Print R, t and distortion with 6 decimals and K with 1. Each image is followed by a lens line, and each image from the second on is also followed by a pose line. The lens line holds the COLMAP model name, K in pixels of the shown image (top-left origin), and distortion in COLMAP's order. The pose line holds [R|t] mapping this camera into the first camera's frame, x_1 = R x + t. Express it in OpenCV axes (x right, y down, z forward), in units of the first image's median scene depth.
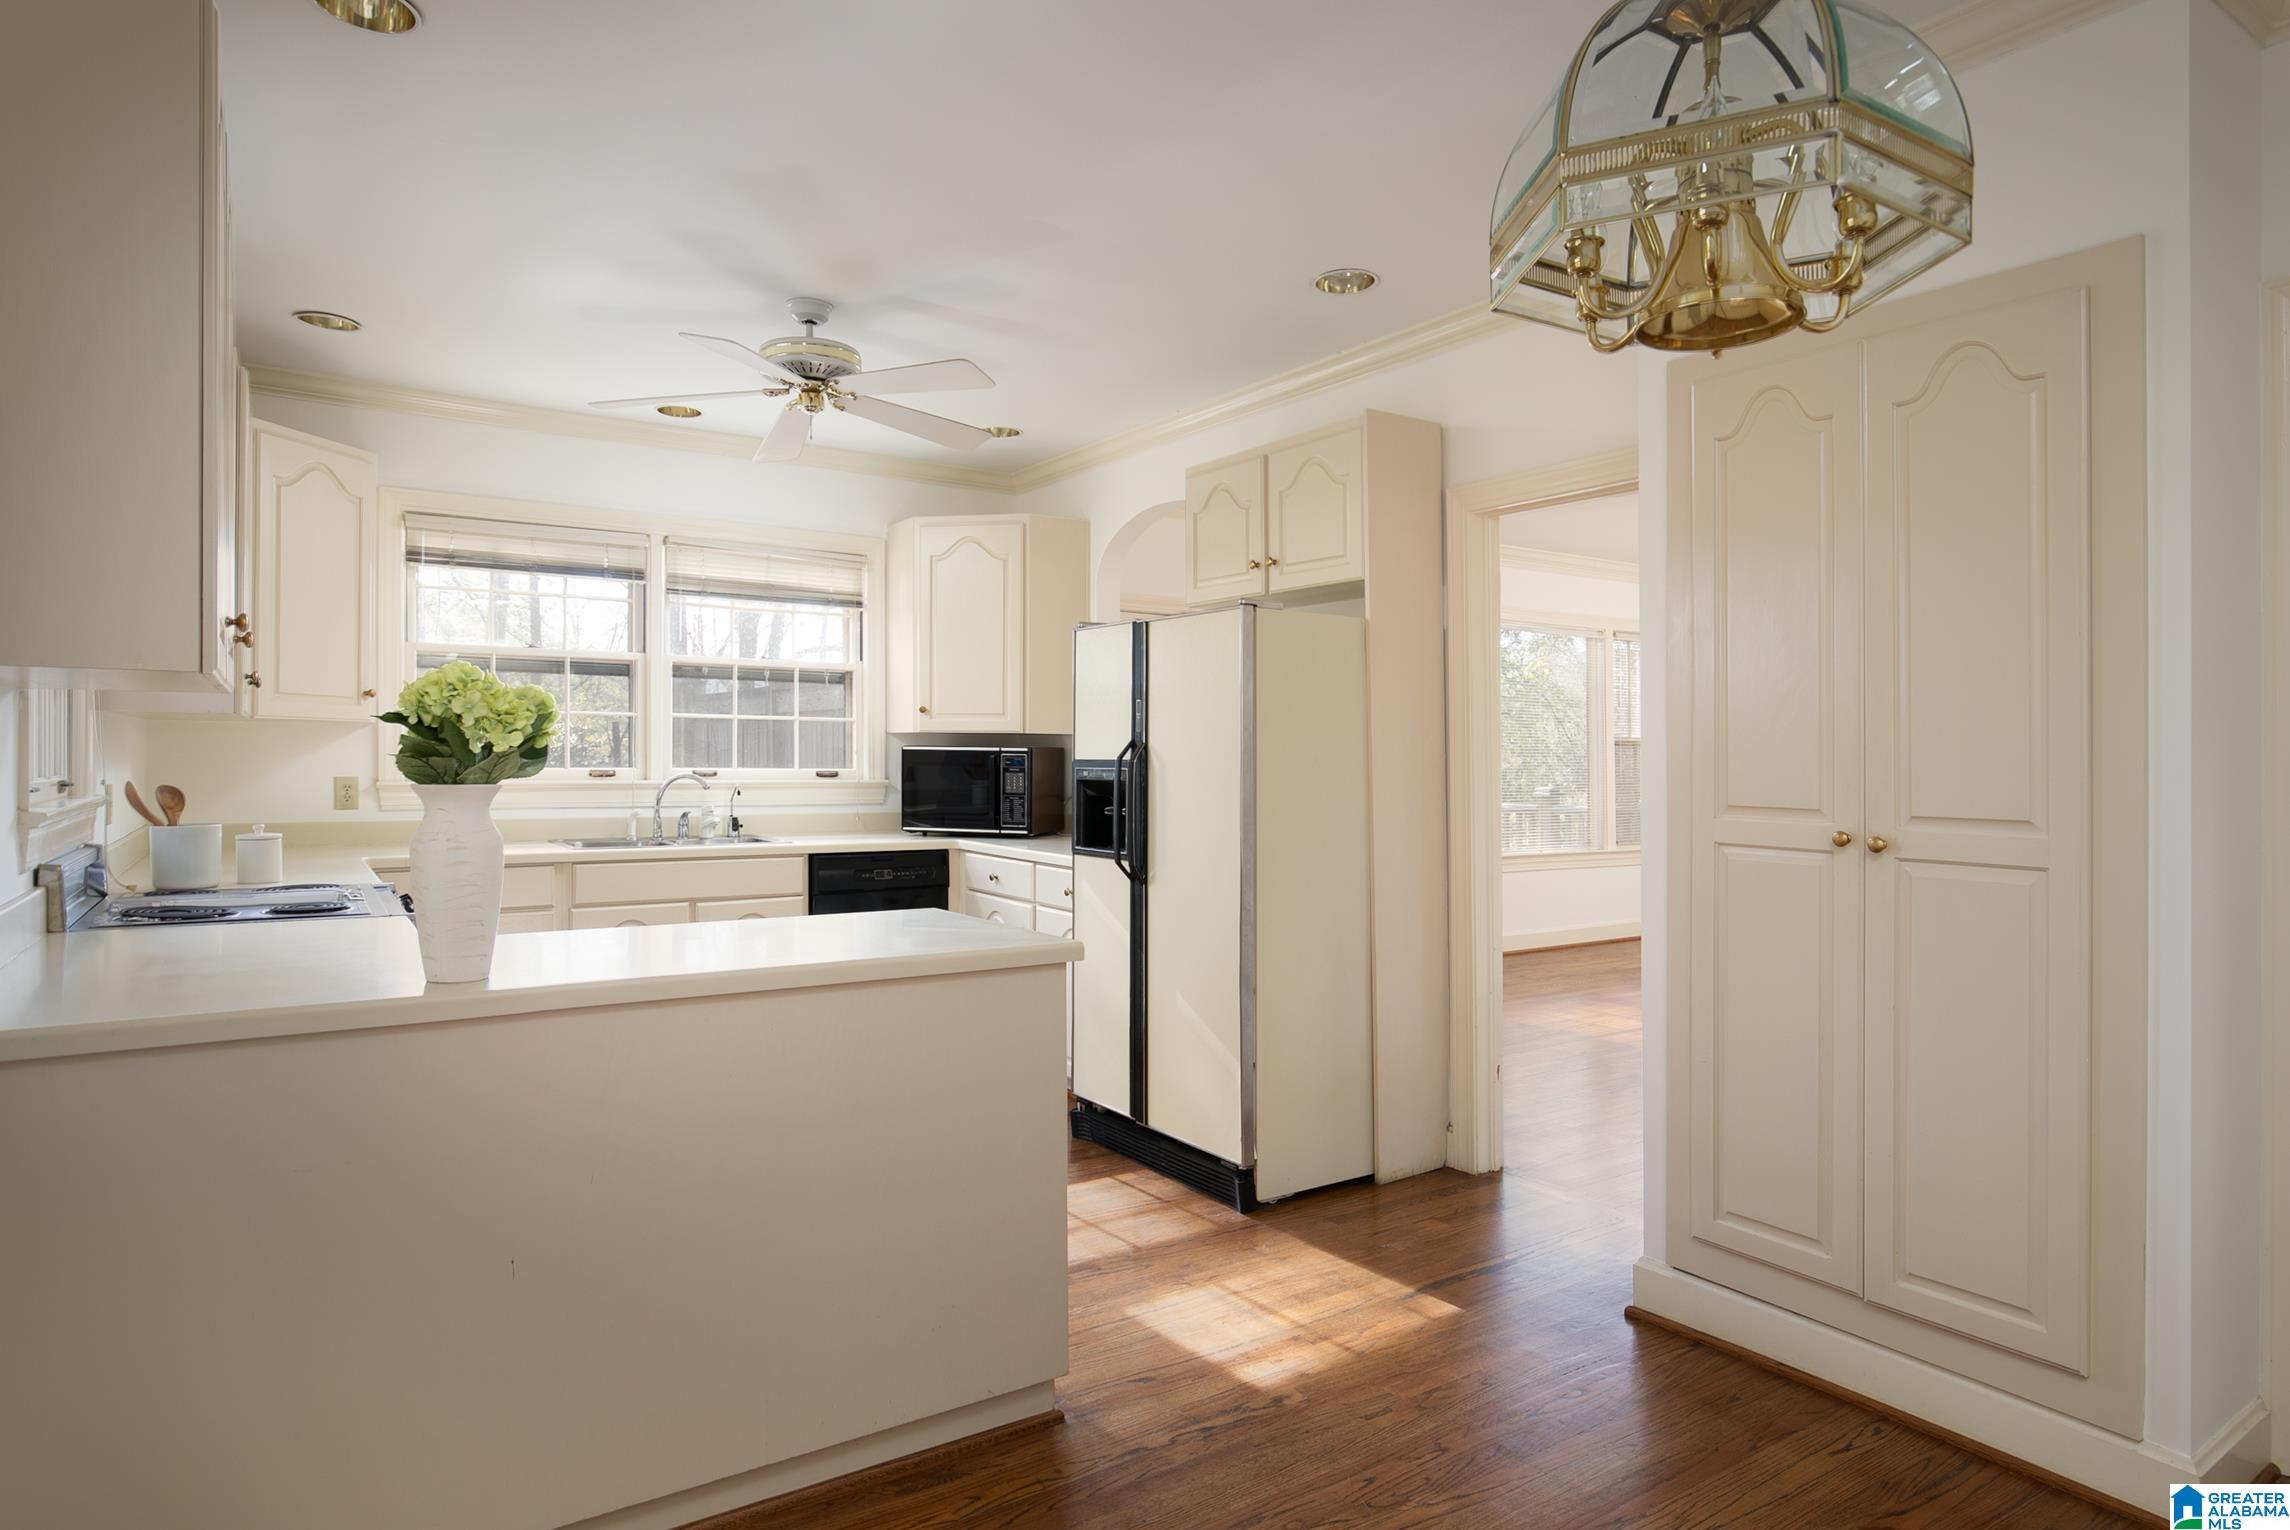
lens RADIAL K [[1334.3, 0, 1144.1], [0, 1334.3, 761.1], [0, 0, 1]] dist [0.001677, 0.000396]
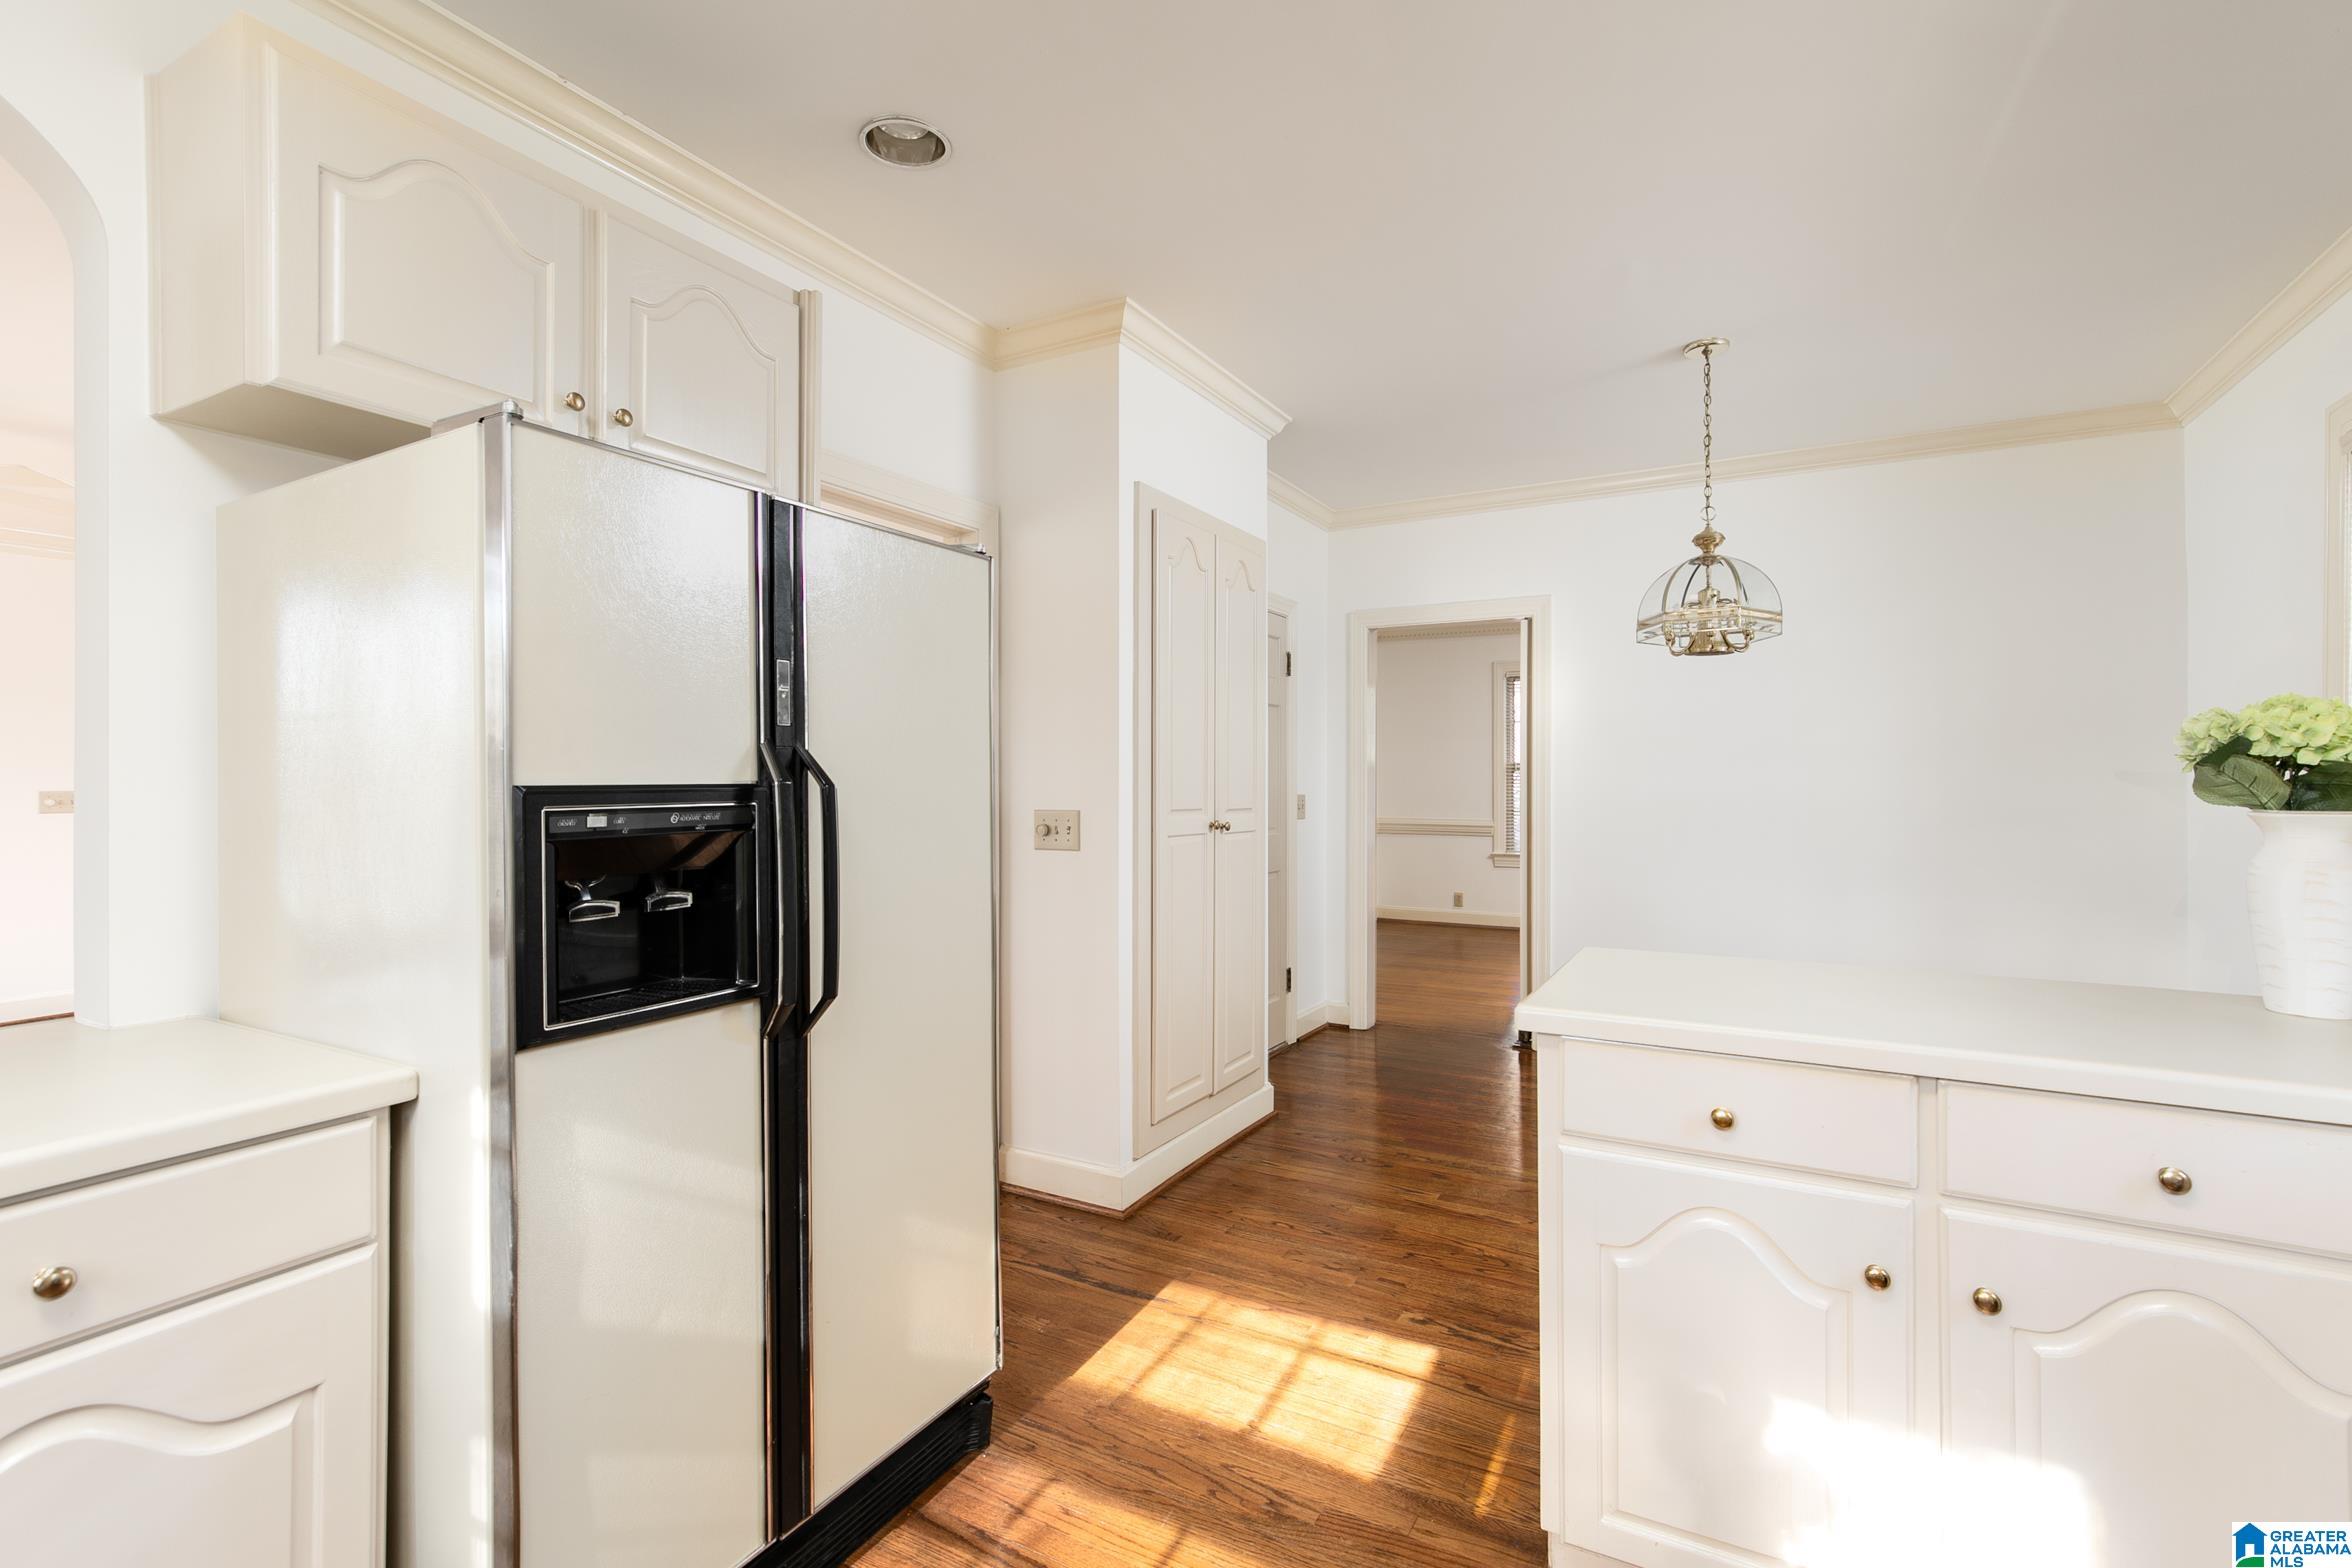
lens RADIAL K [[1084.6, 0, 1172.7], [0, 1084.6, 773.0], [0, 0, 1]] dist [0.002151, 0.000279]
pose [[-0.458356, -0.000259, 0.888768, -0.648644], [0.002929, 0.999994, 0.001802, -0.006799], [-0.888764, 0.003429, -0.458353, 1.632590]]
